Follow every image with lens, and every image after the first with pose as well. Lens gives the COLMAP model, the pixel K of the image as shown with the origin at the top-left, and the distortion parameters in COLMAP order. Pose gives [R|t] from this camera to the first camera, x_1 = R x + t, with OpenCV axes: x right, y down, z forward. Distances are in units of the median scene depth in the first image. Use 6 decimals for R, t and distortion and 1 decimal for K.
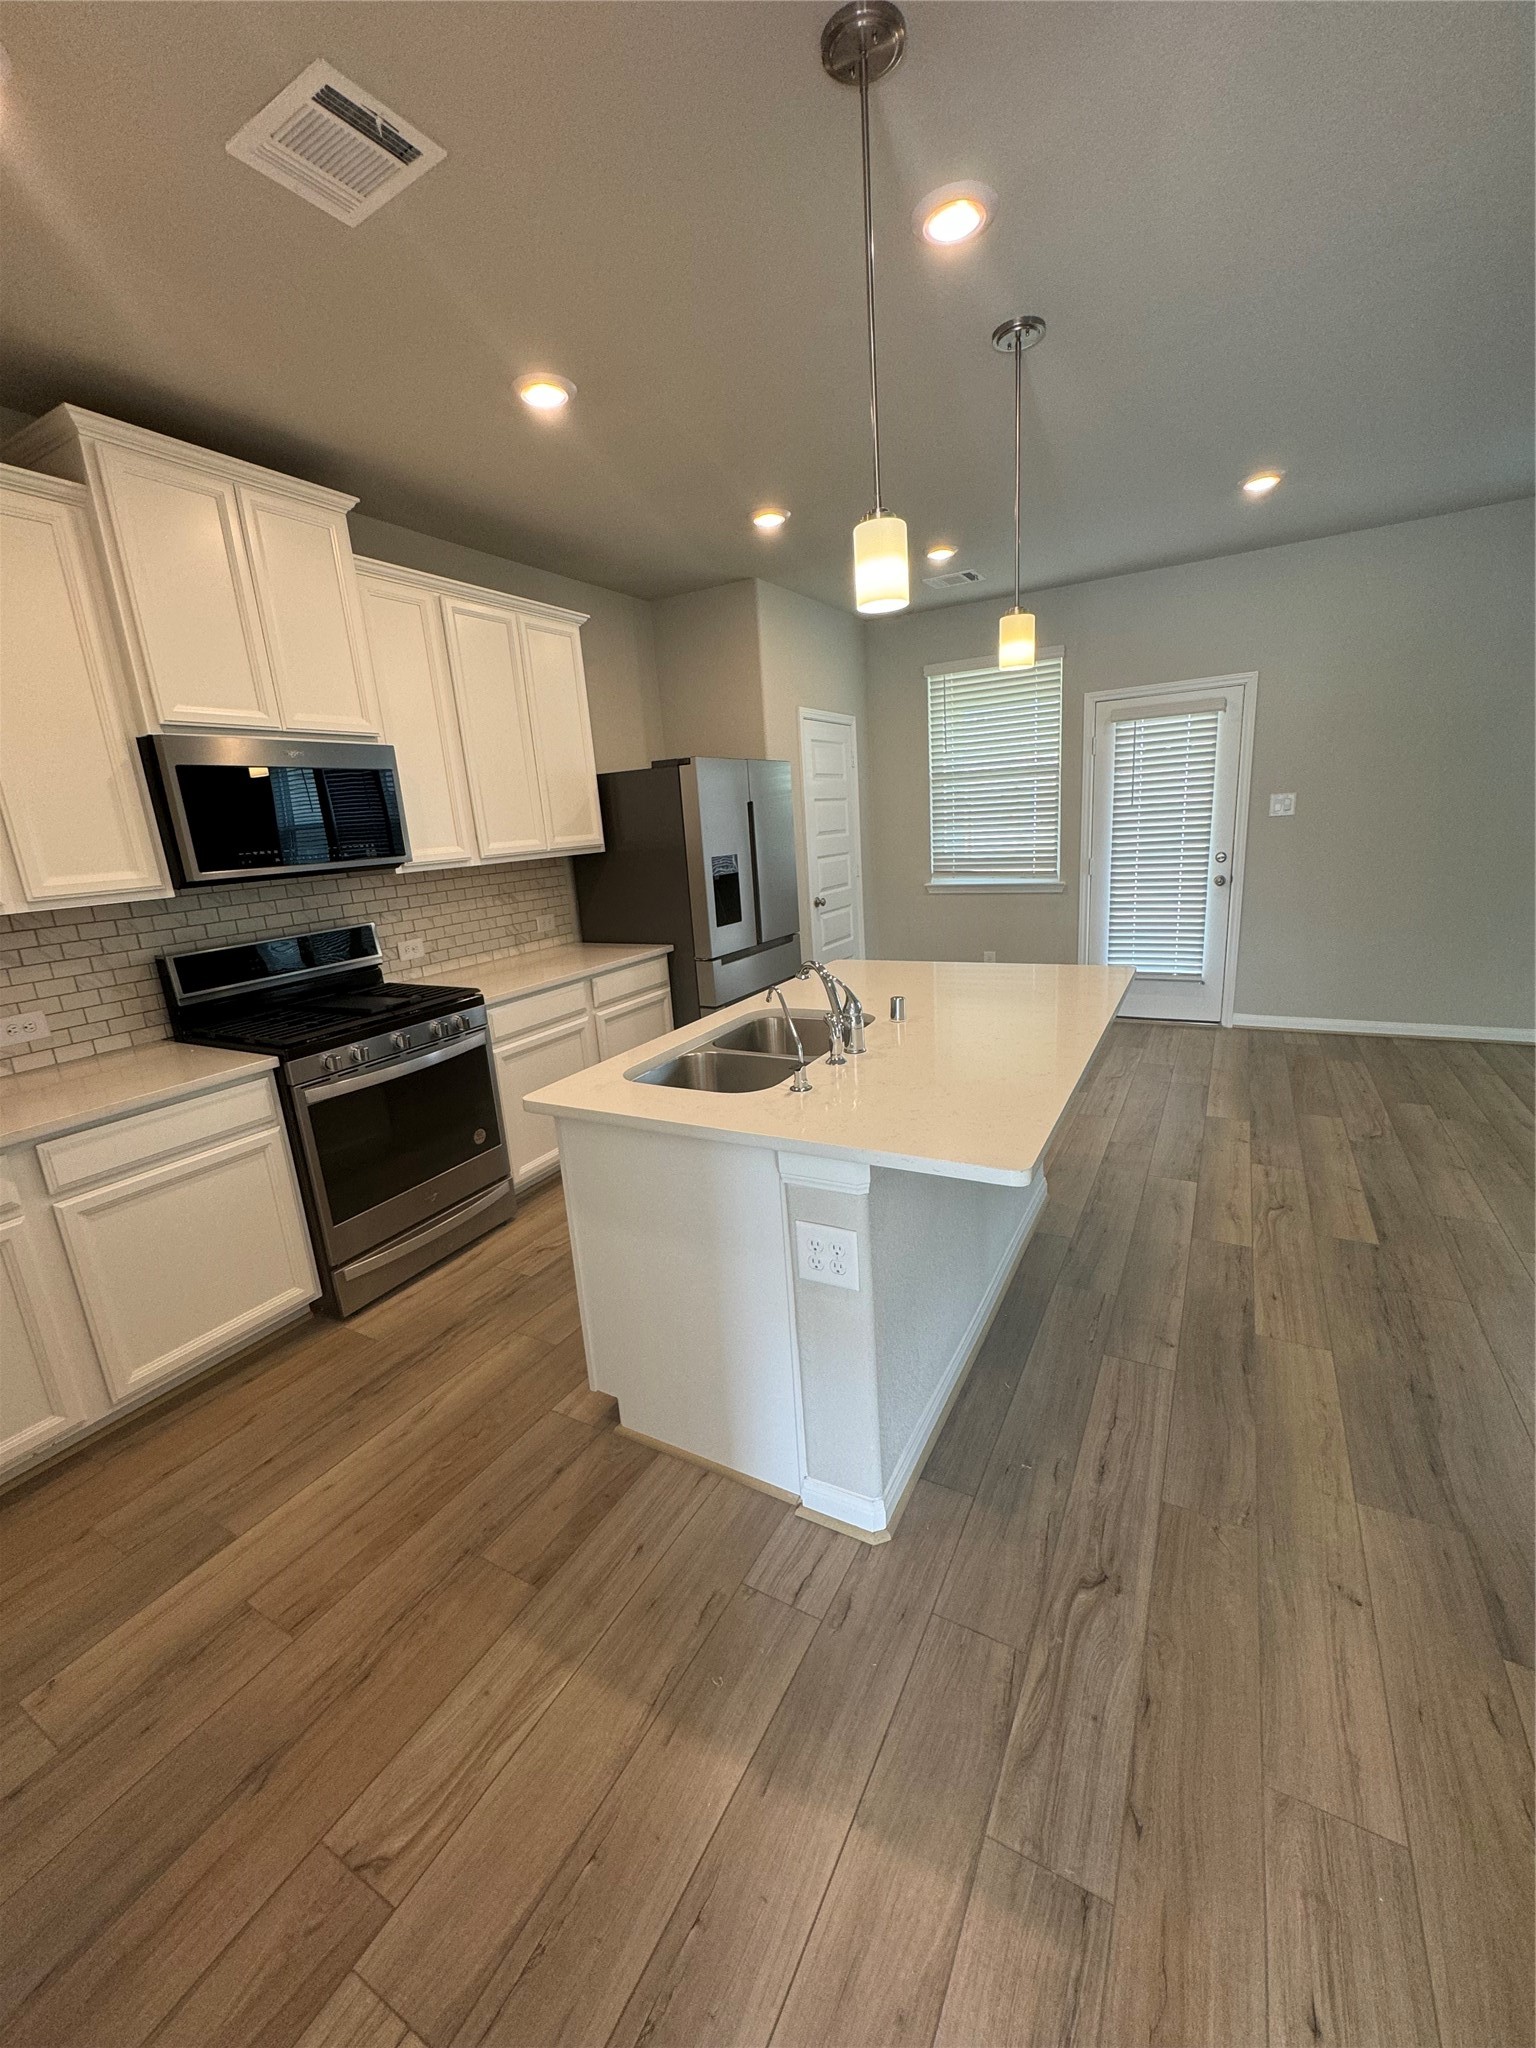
lens RADIAL K [[819.8, 0, 771.2], [0, 819.8, 1021.0], [0, 0, 1]] dist [-0.002480, 0.000700]
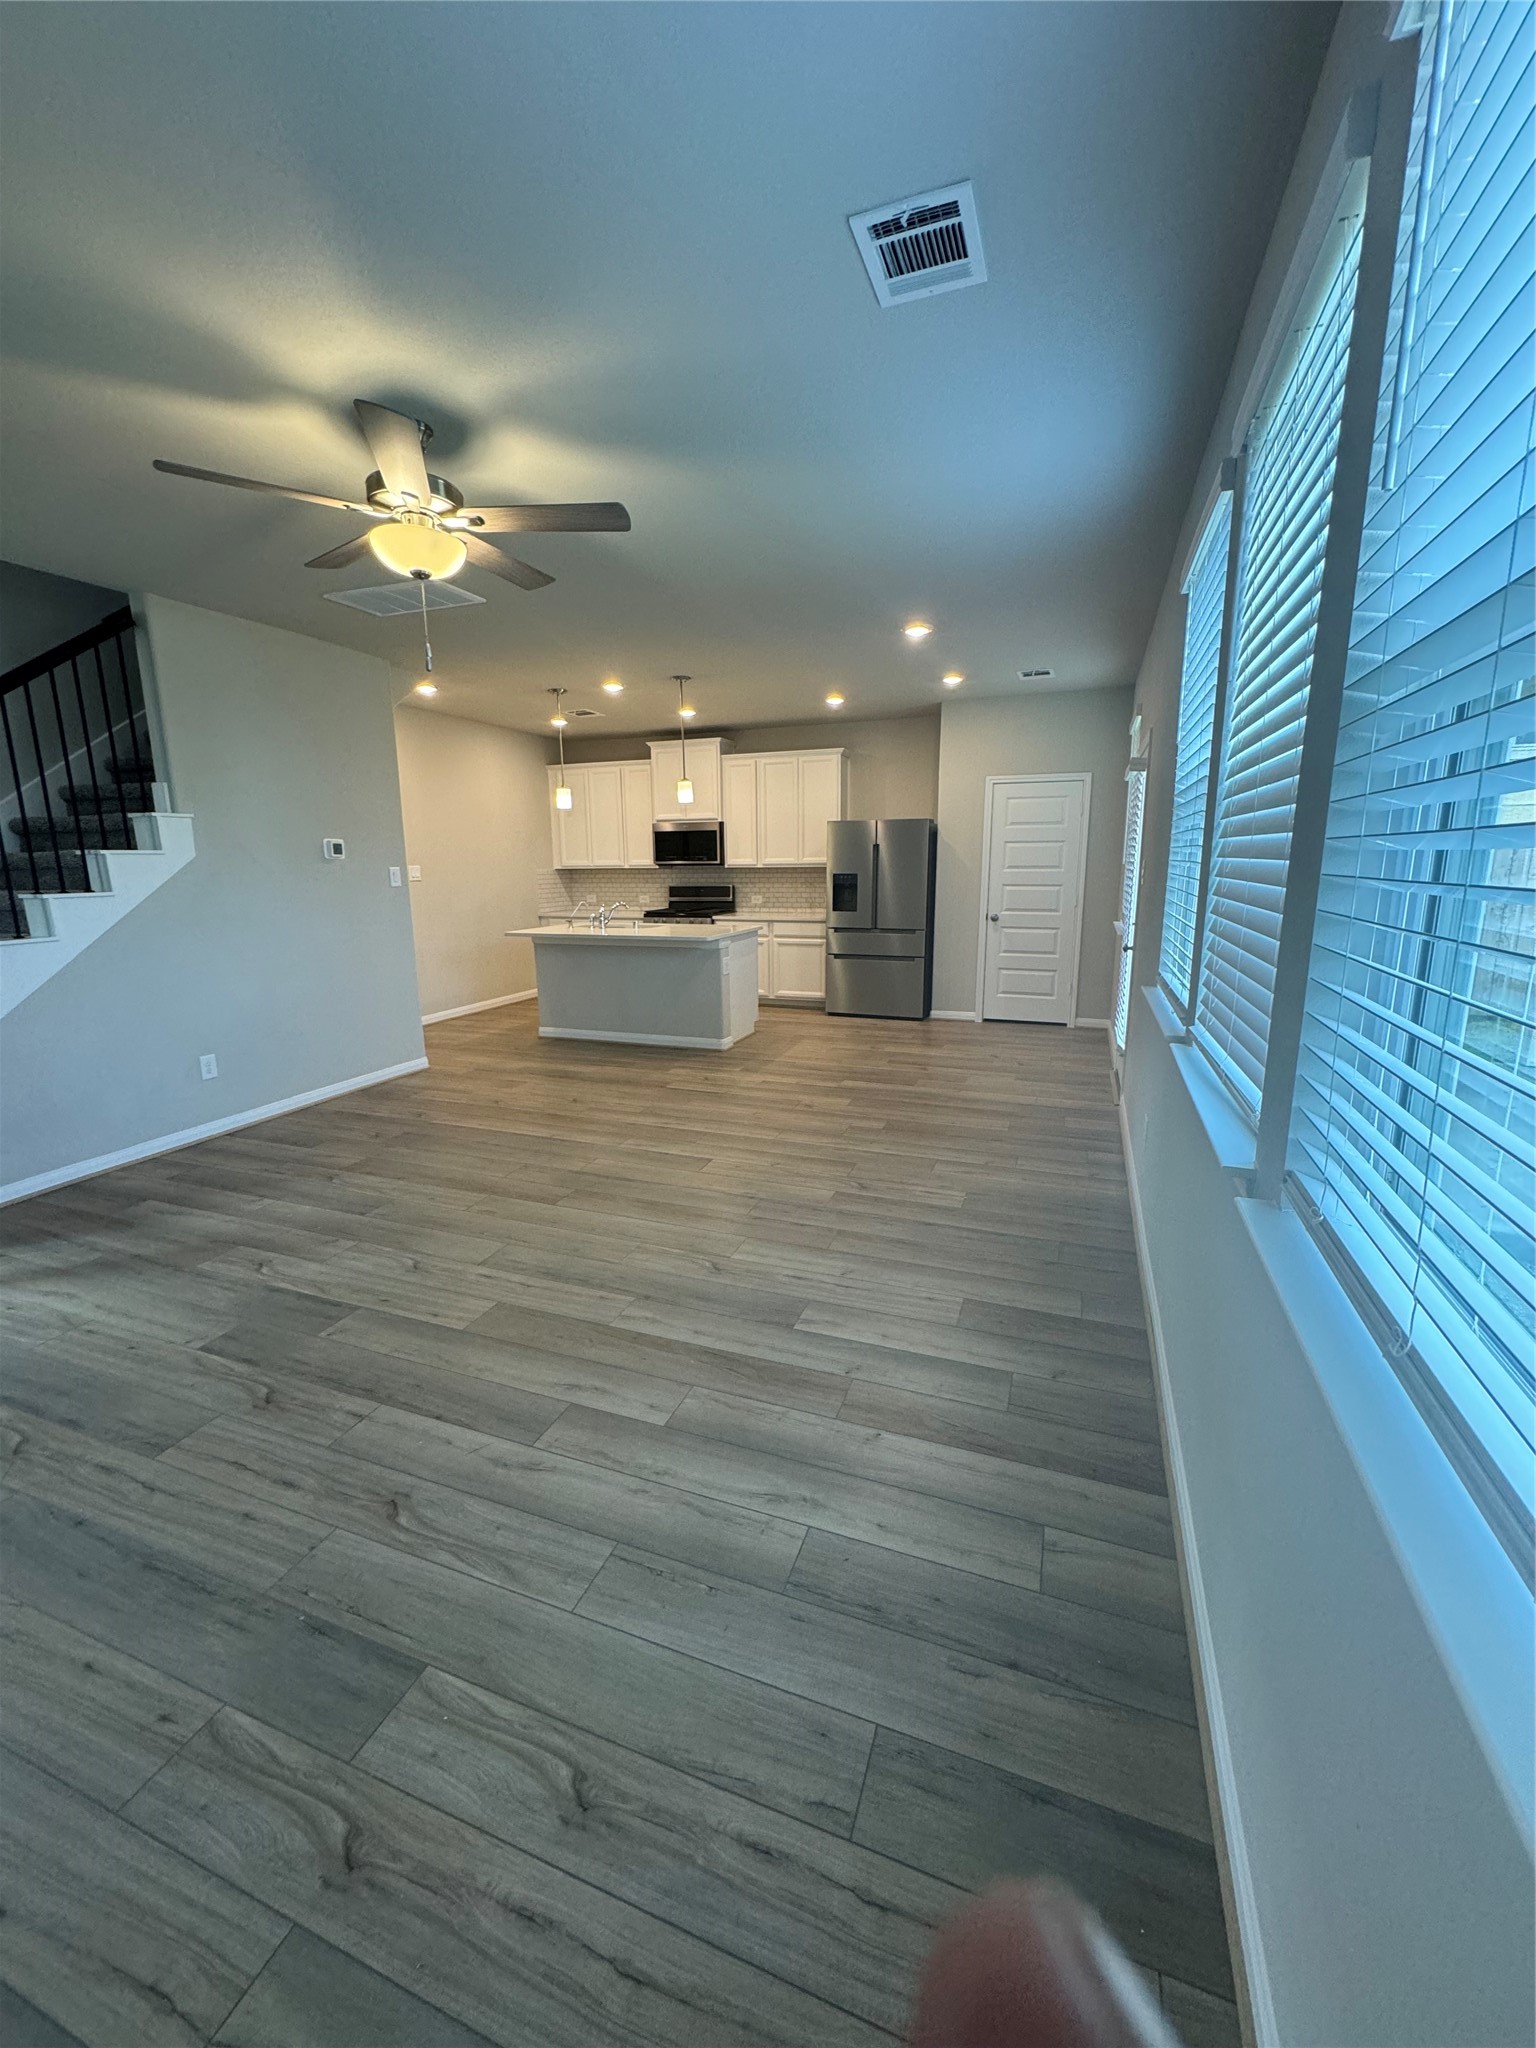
lens RADIAL K [[819.8, 0, 763.6], [0, 819.8, 1019.8], [0, 0, 1]] dist [-0.002480, 0.000700]
pose [[0.143085, 0.251020, -0.957348, 2.557101], [-0.239369, 0.947361, 0.212625, -0.349197], [0.960328, 0.198736, 0.195639, 0.784269]]
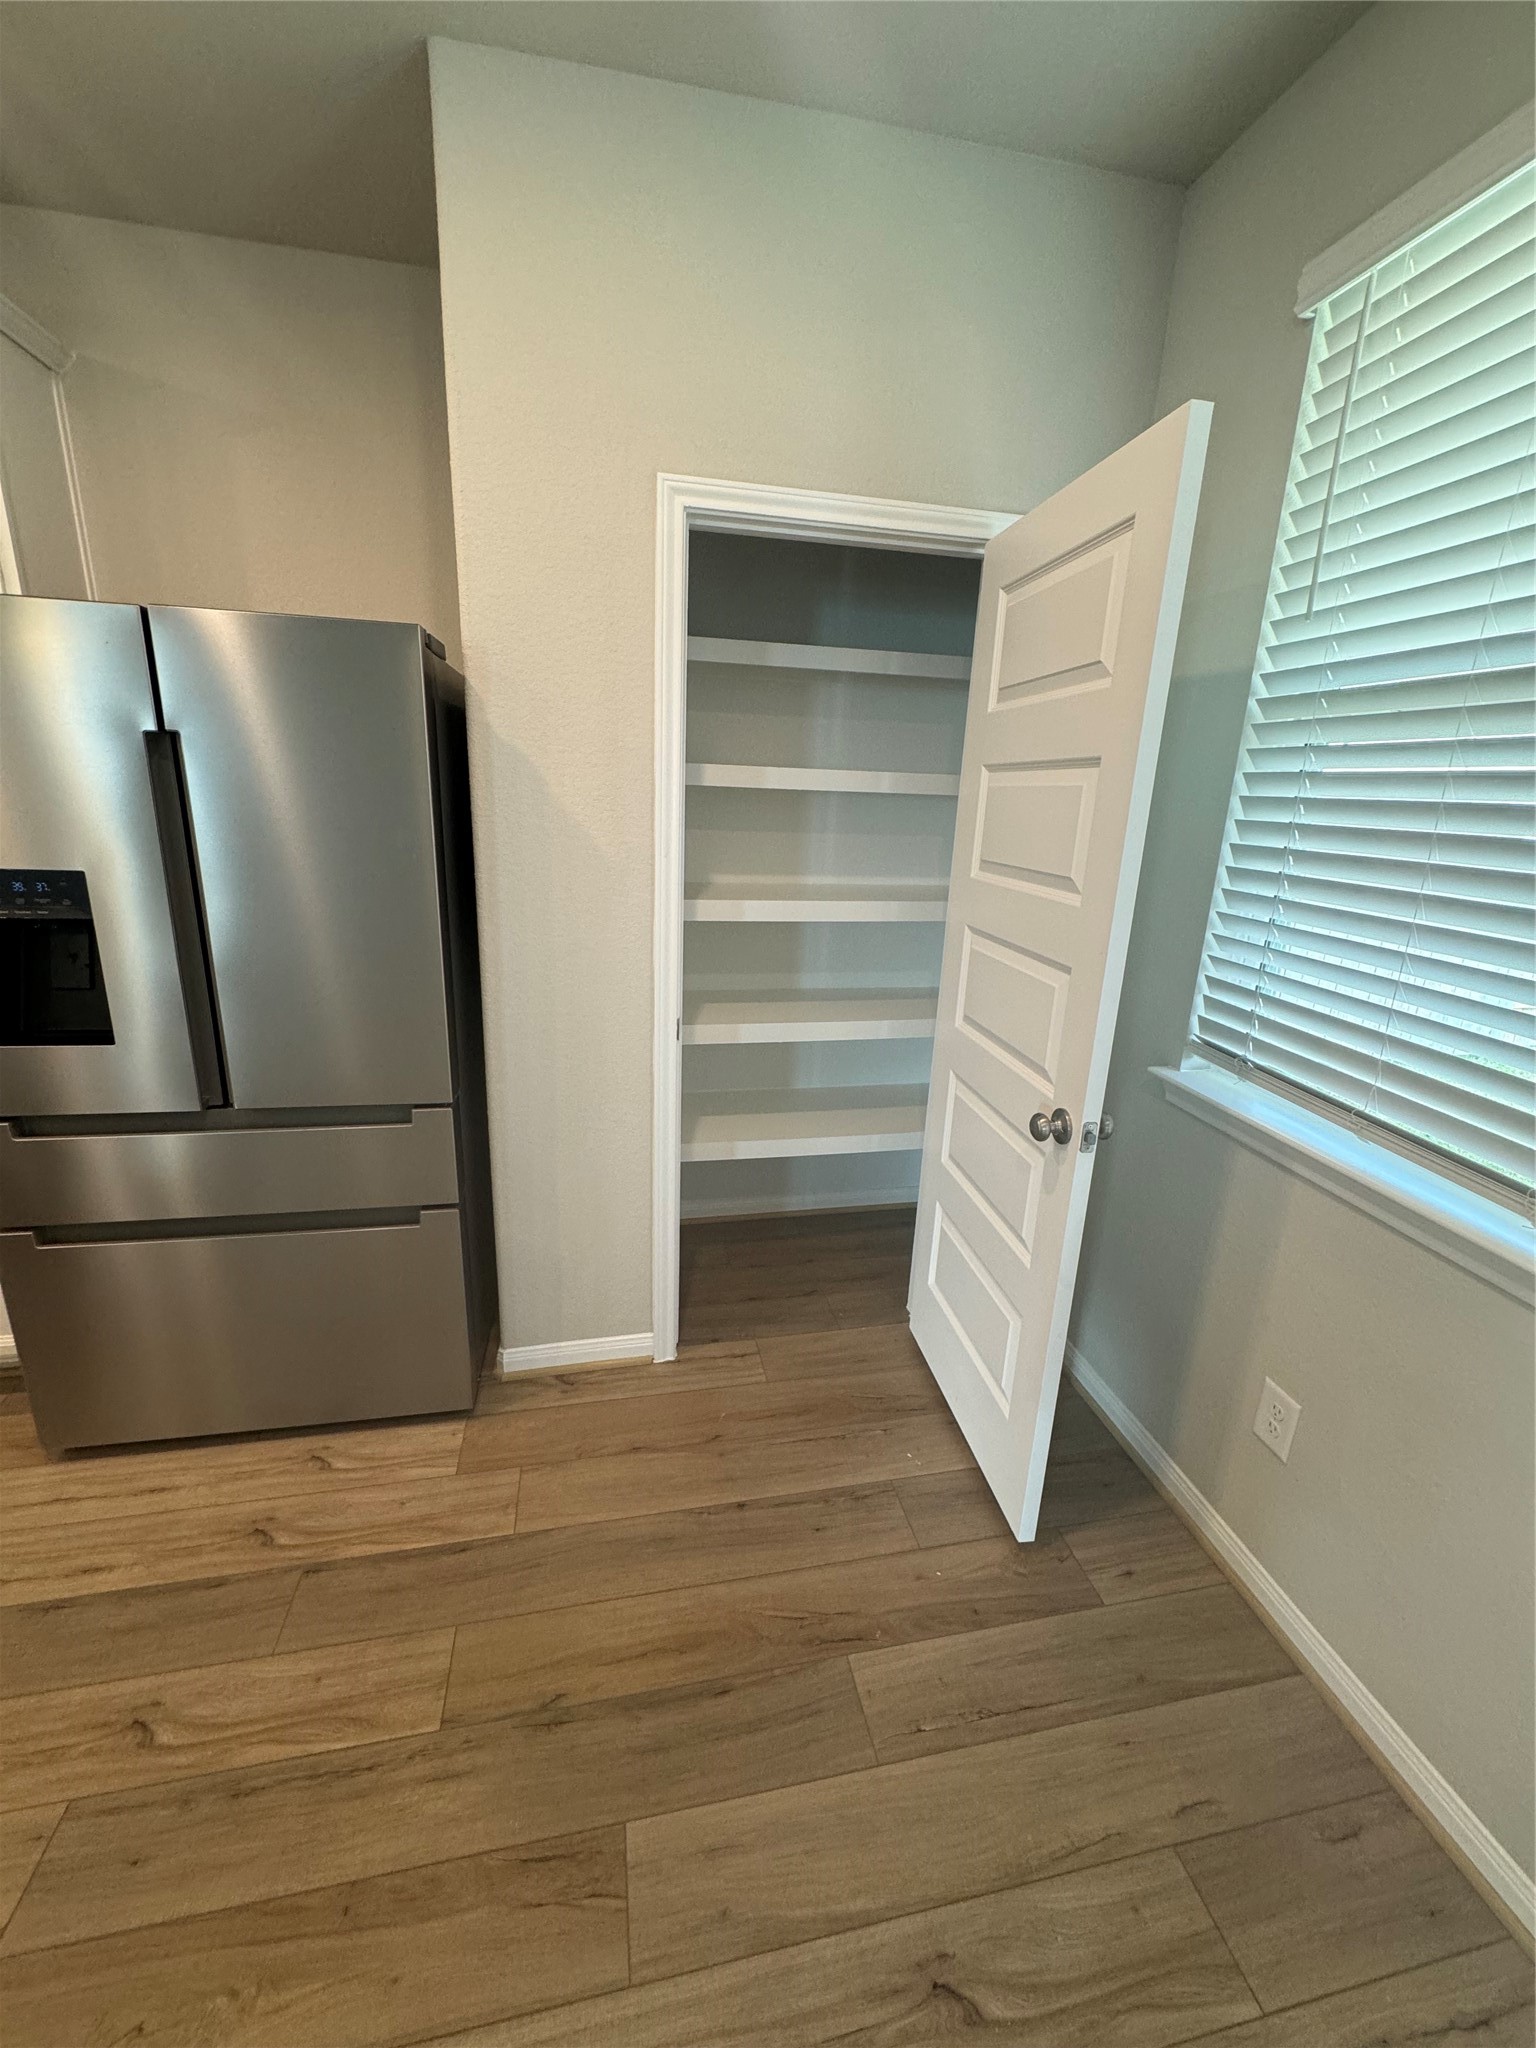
lens RADIAL K [[819.8, 0, 774.1], [0, 819.8, 1022.4], [0, 0, 1]] dist [-0.002480, 0.000700]
pose [[0.652362, 0.291089, -0.699779, 0.655803], [-0.261681, 0.953032, 0.152487, -0.413931], [0.711299, 0.083642, 0.697895, 1.457537]]
